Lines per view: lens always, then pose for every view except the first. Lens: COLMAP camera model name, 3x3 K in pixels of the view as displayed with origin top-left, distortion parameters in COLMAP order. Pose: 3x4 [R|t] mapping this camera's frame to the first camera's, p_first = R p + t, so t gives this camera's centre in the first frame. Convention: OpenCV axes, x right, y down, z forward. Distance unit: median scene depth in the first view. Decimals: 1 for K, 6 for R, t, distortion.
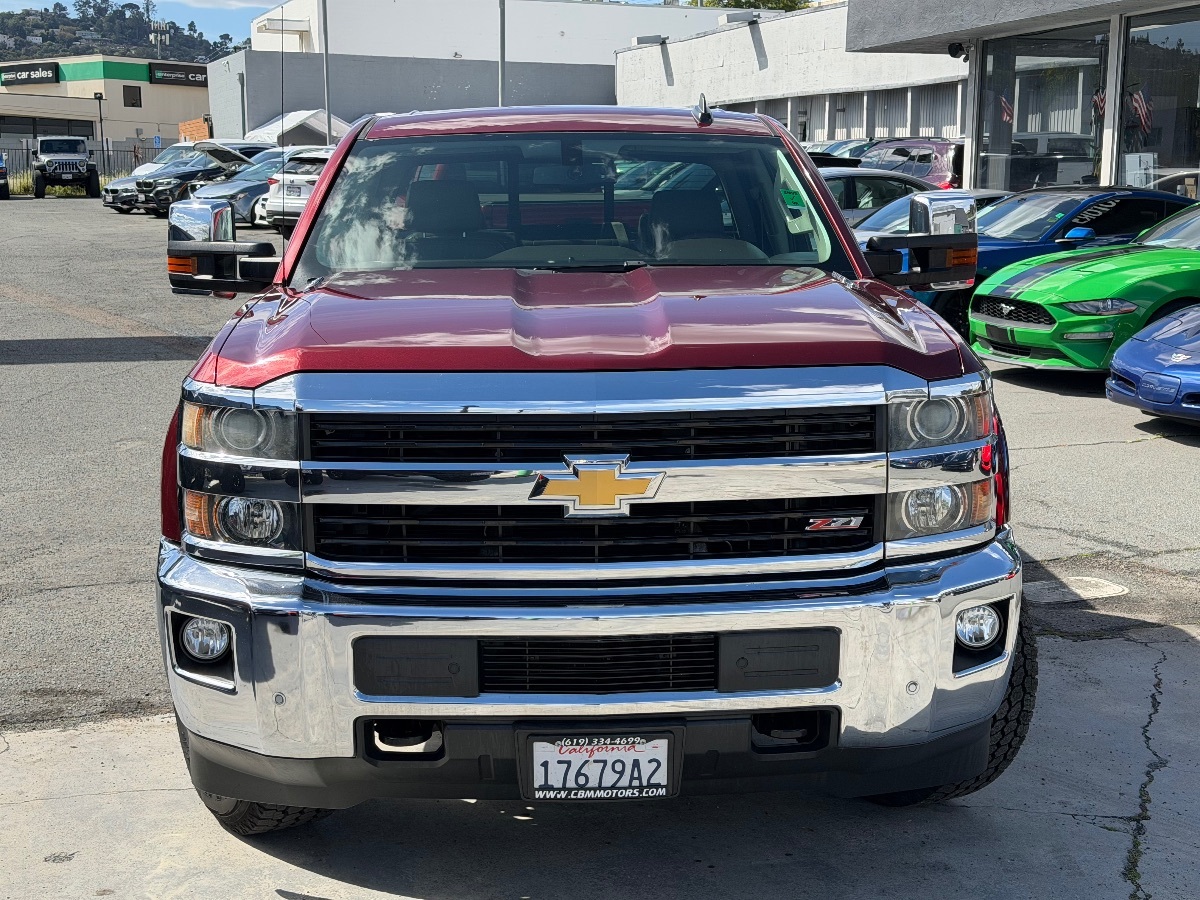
lens RADIAL K [[1659.2, 0, 600.0], [0, 1659.2, 450.0], [0, 0, 1]] dist [0.137322, -0.124348]
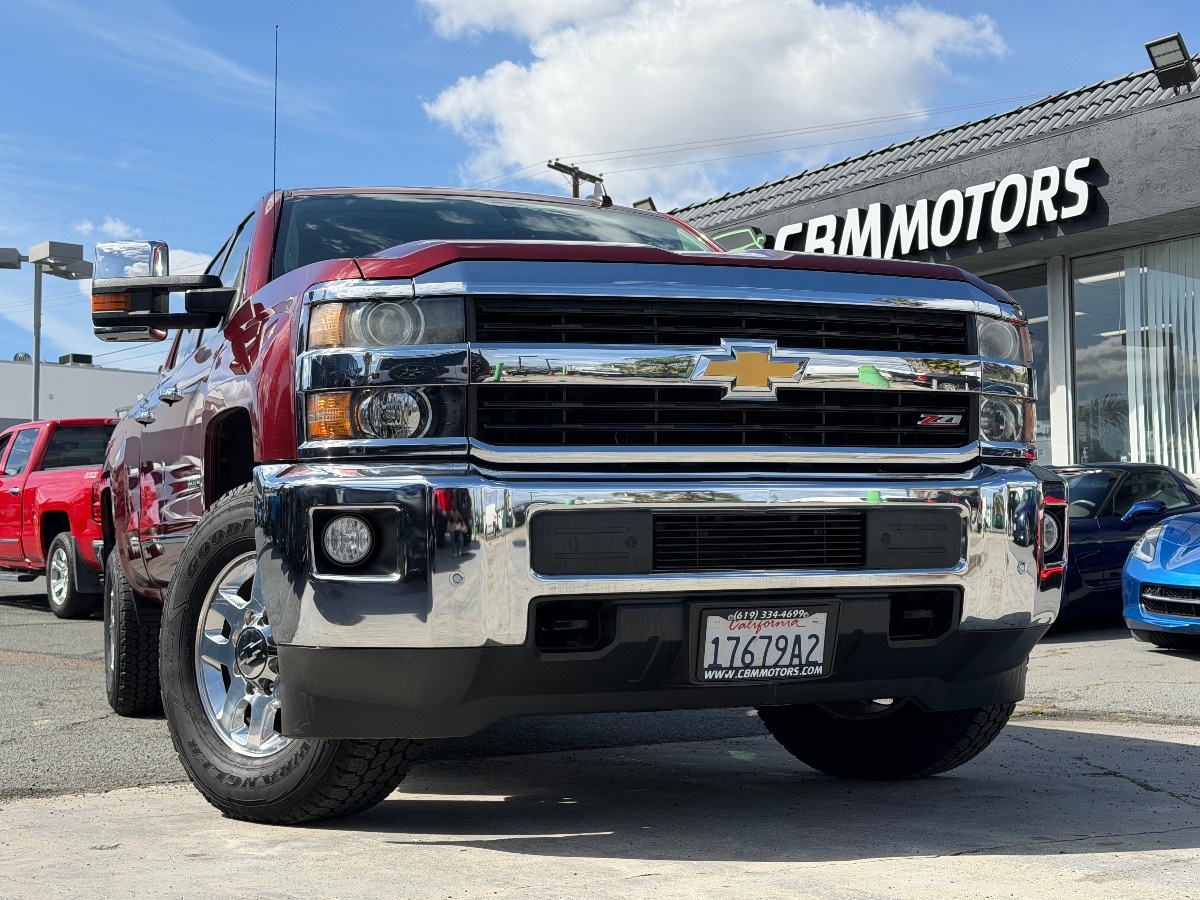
lens RADIAL K [[1659.2, 0, 600.0], [0, 1659.2, 450.0], [0, 0, 1]] dist [0.137322, -0.124348]
pose [[0.952267, 0.009189, 0.305127, -0.404297], [0.058424, 0.975584, -0.211715, 0.282598], [-0.299622, 0.219436, 0.928480, 0.063900]]
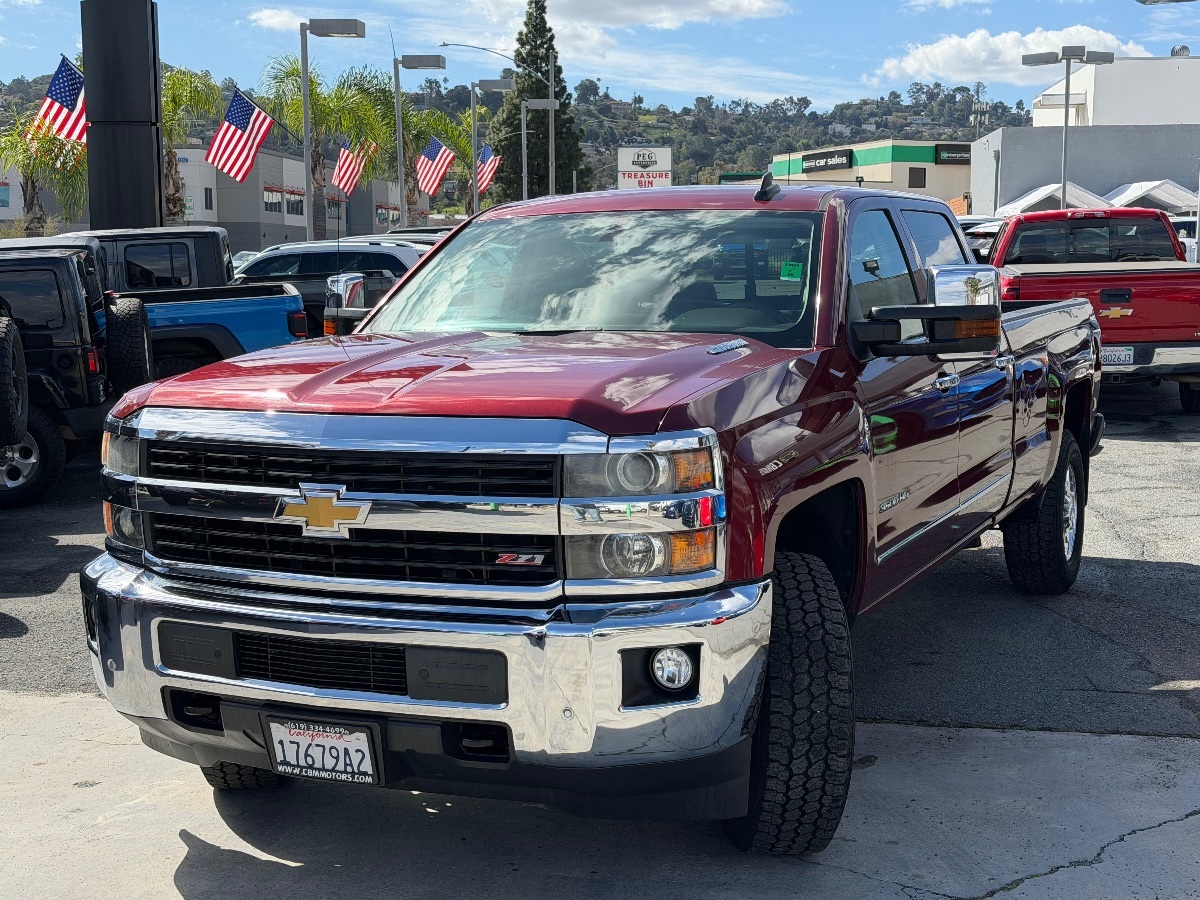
lens RADIAL K [[1659.2, 0, 600.0], [0, 1659.2, 450.0], [0, 0, 1]] dist [0.137322, -0.124348]
pose [[0.890781, 0.045175, -0.452181, 0.696677], [-0.065012, 0.997480, -0.028419, -0.000810], [0.449758, 0.054713, 0.891473, 0.025405]]
